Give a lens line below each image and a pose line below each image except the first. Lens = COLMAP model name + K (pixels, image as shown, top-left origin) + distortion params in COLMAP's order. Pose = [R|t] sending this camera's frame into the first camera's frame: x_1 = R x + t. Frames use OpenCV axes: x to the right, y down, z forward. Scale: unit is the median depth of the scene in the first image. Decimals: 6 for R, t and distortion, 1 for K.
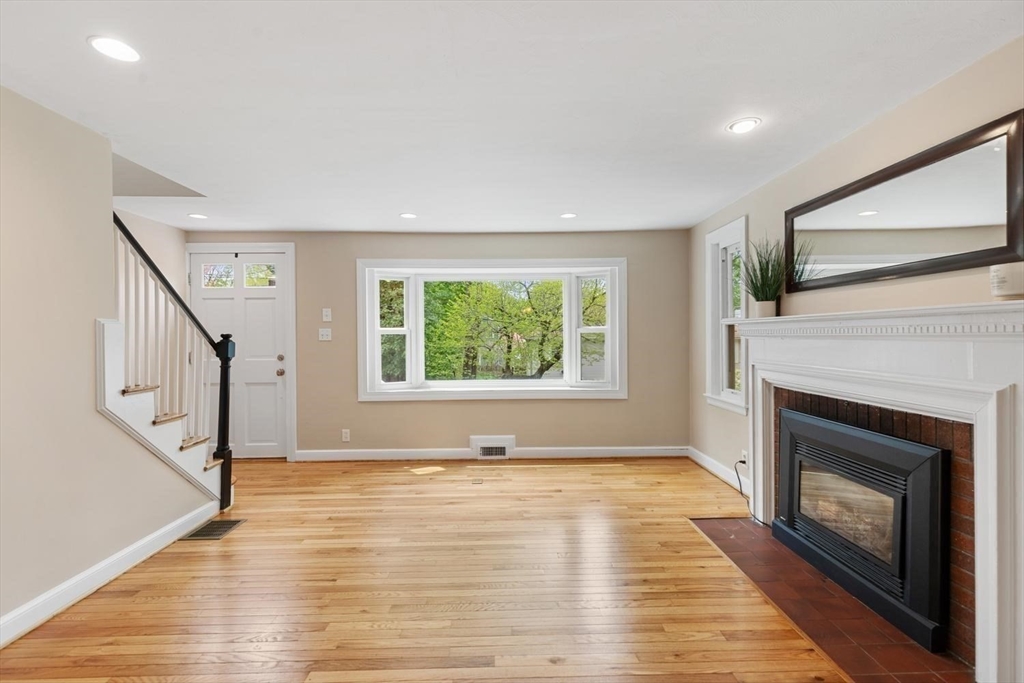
lens RADIAL K [[468.0, 0, 512.8], [0, 468.0, 334.1], [0, 0, 1]] dist [0.008726, -0.001411]
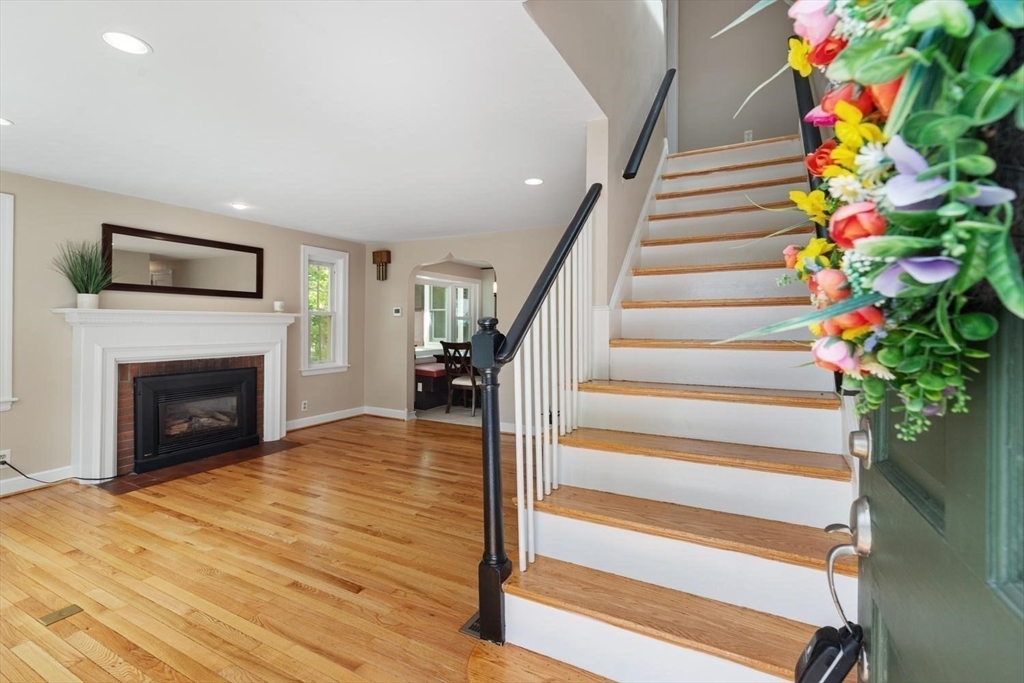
lens RADIAL K [[468.0, 0, 512.0], [0, 468.0, 332.8], [0, 0, 1]] dist [0.008726, -0.001411]
pose [[-0.877722, -0.003353, 0.479158, -0.953352], [0.008720, 0.999698, 0.022968, 0.008202], [-0.479090, 0.024338, -0.877428, 1.558368]]
